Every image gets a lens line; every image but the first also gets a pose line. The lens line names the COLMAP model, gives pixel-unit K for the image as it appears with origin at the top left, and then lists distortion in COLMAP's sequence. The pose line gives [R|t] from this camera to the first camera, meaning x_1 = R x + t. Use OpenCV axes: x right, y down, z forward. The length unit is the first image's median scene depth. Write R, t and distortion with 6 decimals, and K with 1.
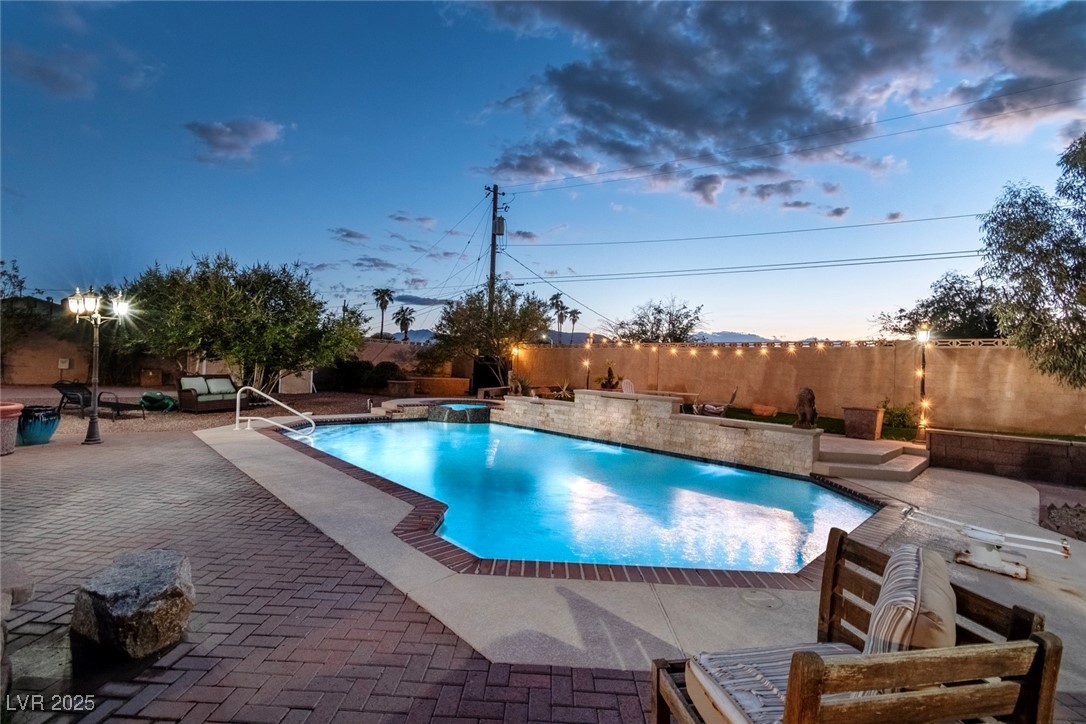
lens RADIAL K [[478.1, 0, 537.2], [0, 478.1, 368.1], [0, 0, 1]] dist [0.002044, -0.000436]
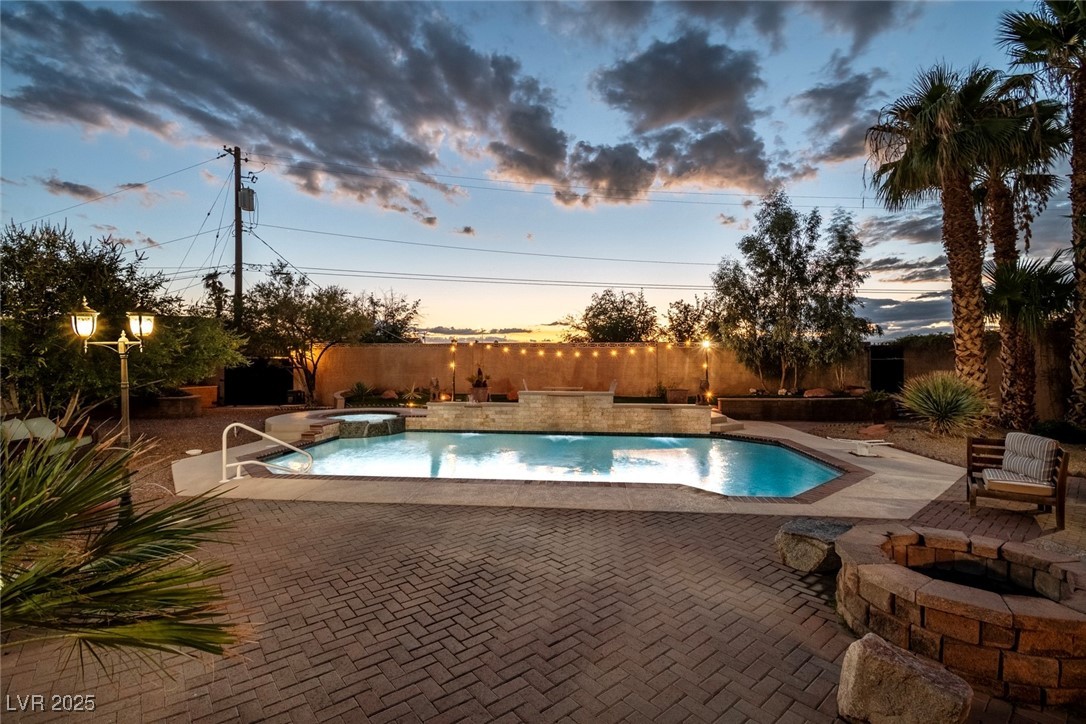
lens RADIAL K [[478.1, 0, 543.1], [0, 478.1, 362.3], [0, 0, 1]] dist [0.002044, -0.000436]
pose [[0.752661, -0.039040, 0.657250, -0.537195], [0.029126, 0.999238, 0.025999, -0.045560], [-0.657764, -0.000426, 0.753224, 0.079437]]
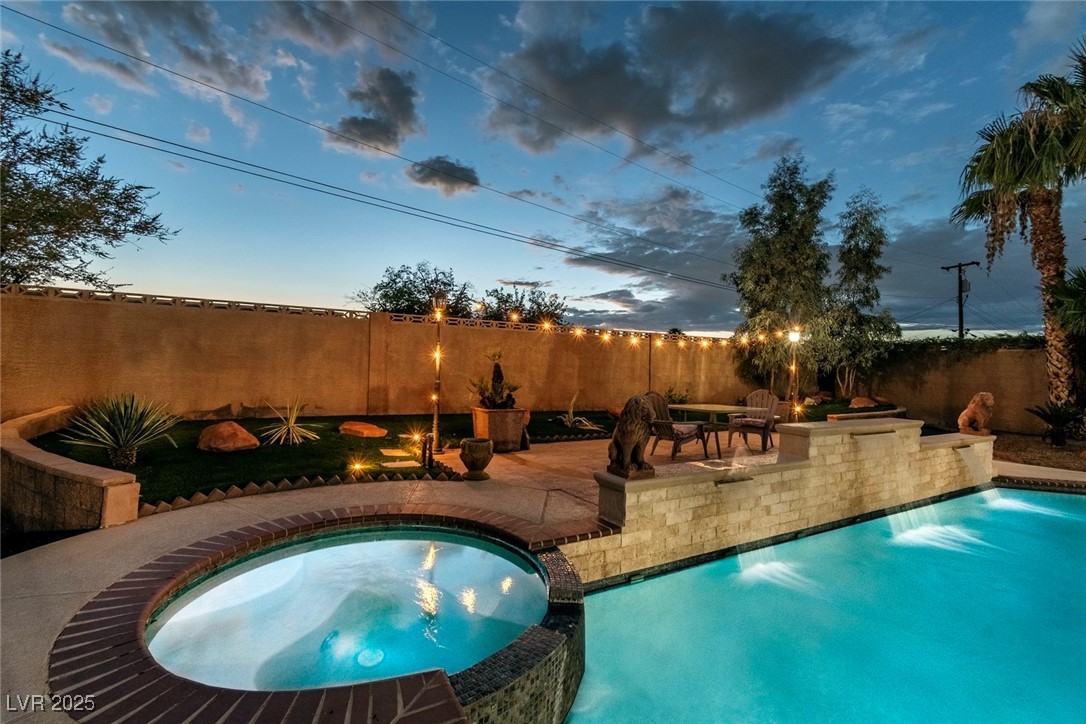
lens RADIAL K [[478.1, 0, 539.9], [0, 478.1, 360.5], [0, 0, 1]] dist [0.002044, -0.000436]
pose [[0.239259, -0.026940, 0.970582, -0.359553], [-0.018317, 0.999312, 0.032253, -0.025094], [-0.970783, -0.025495, 0.238601, 0.972935]]
